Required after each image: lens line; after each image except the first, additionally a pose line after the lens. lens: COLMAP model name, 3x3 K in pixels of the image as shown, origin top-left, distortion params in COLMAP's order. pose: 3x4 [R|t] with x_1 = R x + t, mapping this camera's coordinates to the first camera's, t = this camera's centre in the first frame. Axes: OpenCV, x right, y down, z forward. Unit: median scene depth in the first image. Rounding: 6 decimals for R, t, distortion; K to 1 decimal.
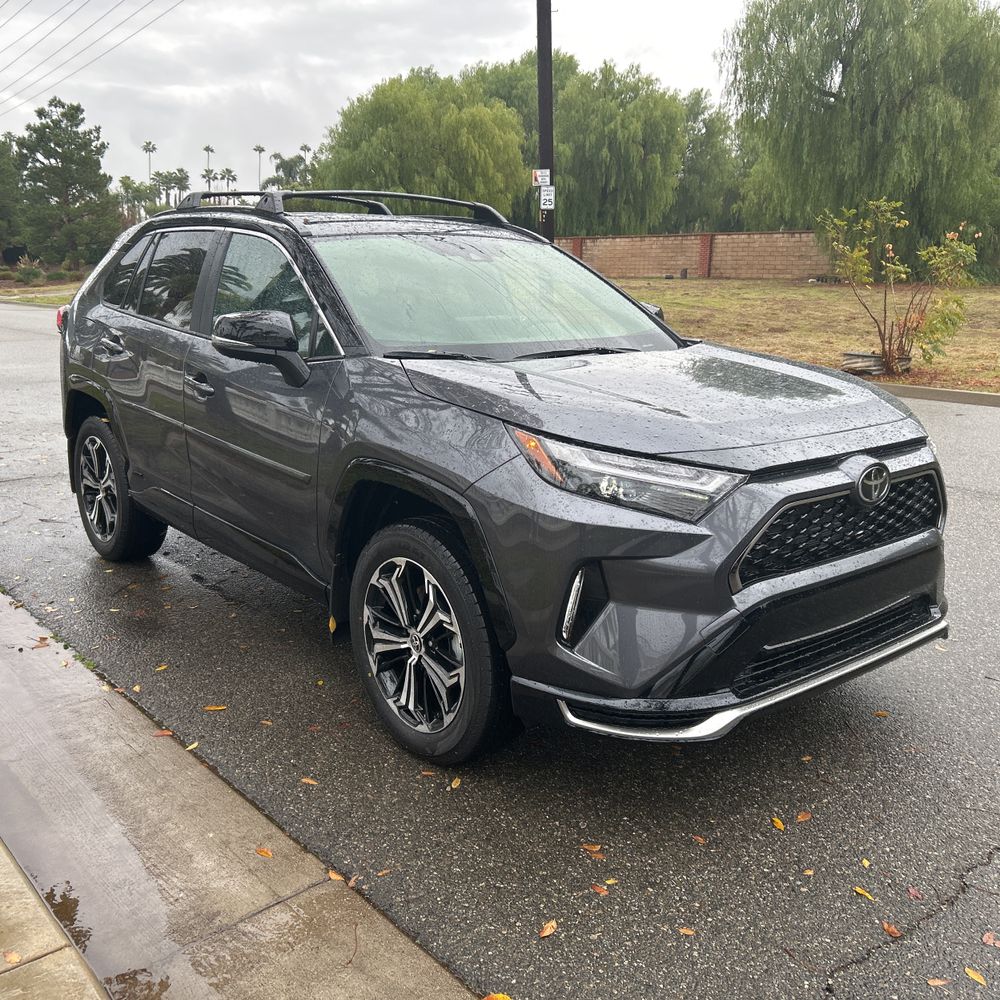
lens RADIAL K [[1006.4, 0, 510.6], [0, 1006.4, 499.6], [0, 0, 1]] dist [0.054027, -0.027994]
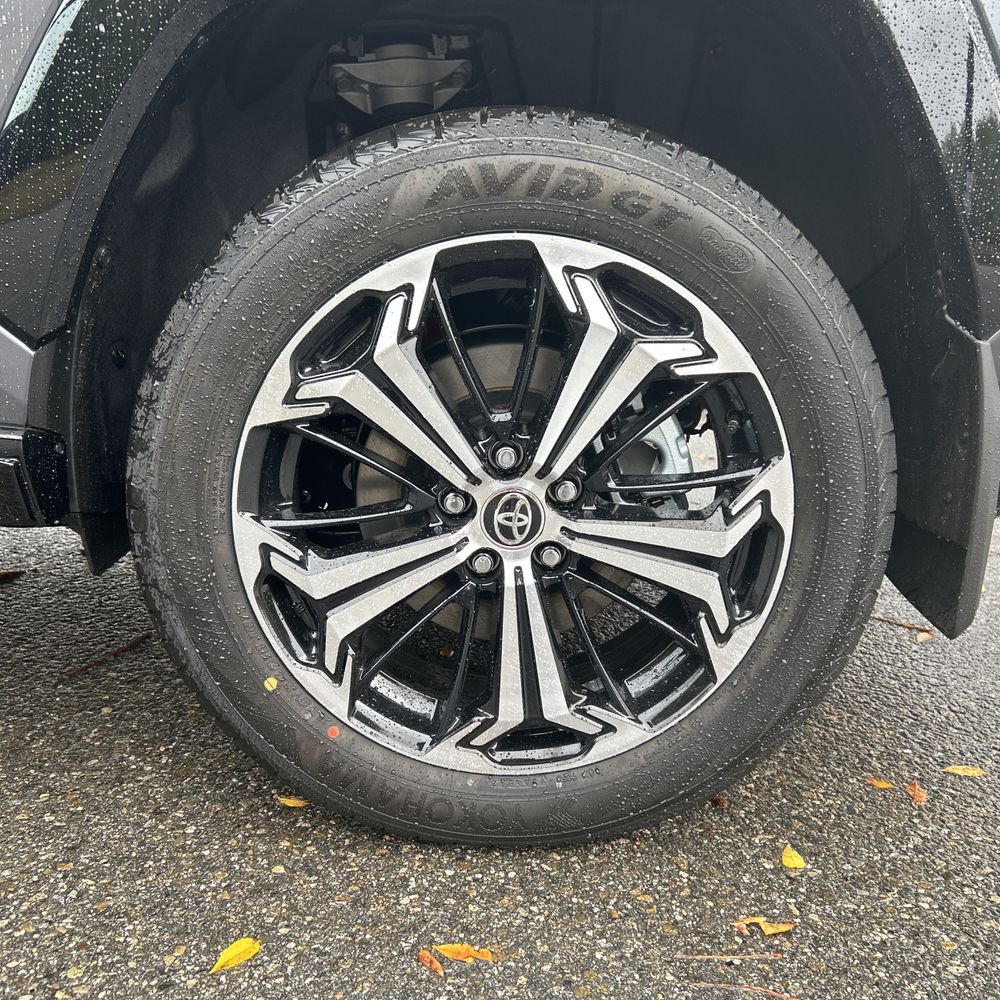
lens RADIAL K [[1013.8, 0, 500.0], [0, 1013.8, 500.0], [0, 0, 1]] dist [0.042569, -0.027207]
pose [[0.611122, -0.325442, 0.721538, -0.311349], [0.359728, 0.926181, 0.113065, 0.094230], [-0.705072, 0.190461, 0.683080, 0.741478]]
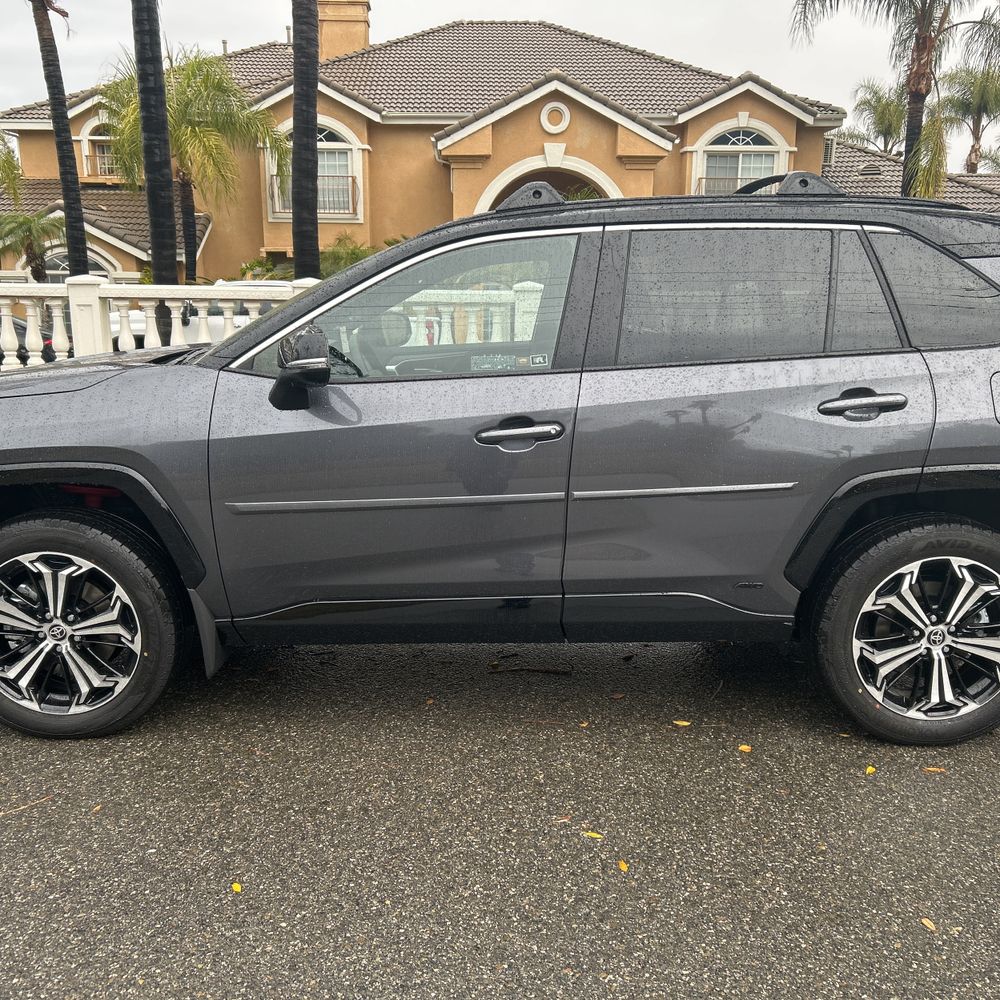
lens RADIAL K [[1053.8, 0, 494.6], [0, 1053.8, 520.3], [0, 0, 1]] dist [0.012119, 0.024271]
pose [[0.617705, -0.311244, 0.722196, -1.059664], [0.384450, 0.920642, 0.067942, -0.204095], [-0.686031, 0.235680, 0.688343, 0.510471]]
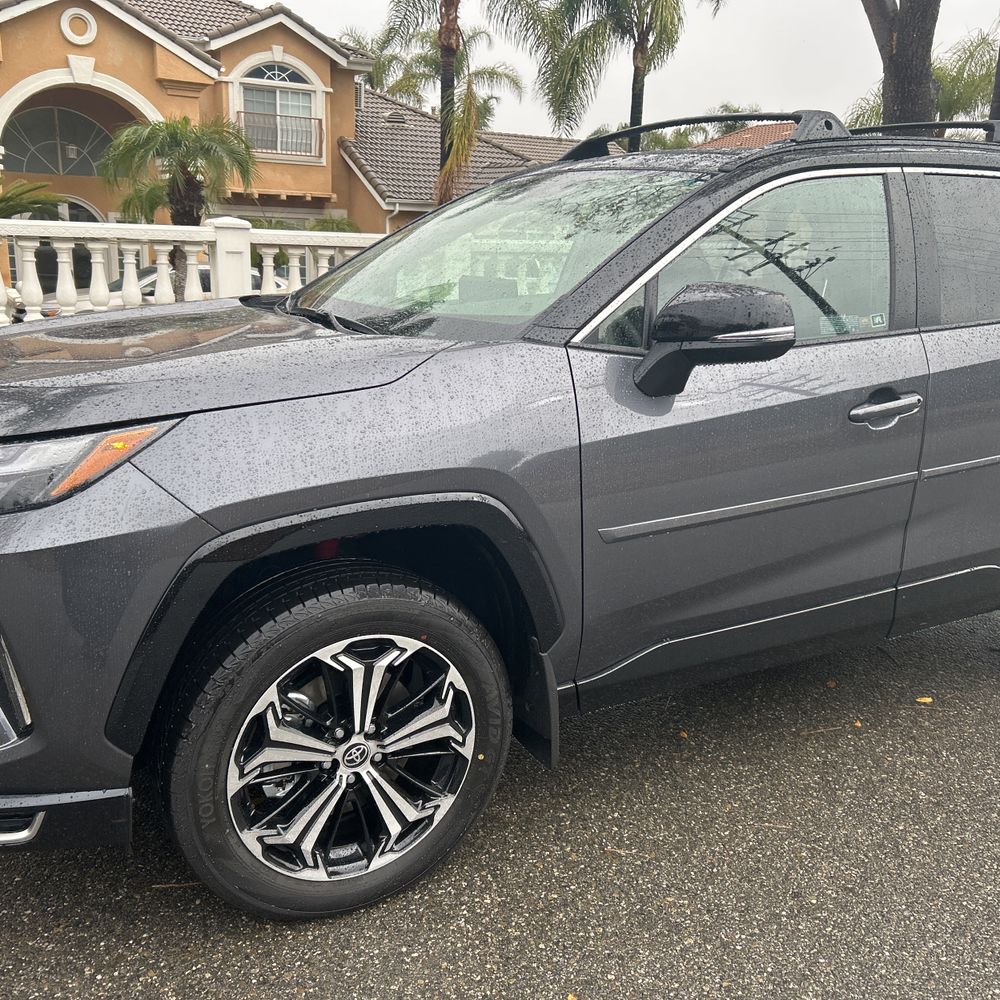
lens RADIAL K [[1035.8, 0, 500.1], [0, 1035.8, 489.5], [0, 0, 1]] dist [0.058014, -0.016971]
pose [[0.147048, -0.373754, 0.915798, -1.145479], [0.379222, 0.876417, 0.296790, -0.509153], [-0.913547, 0.303648, 0.270611, 1.223746]]
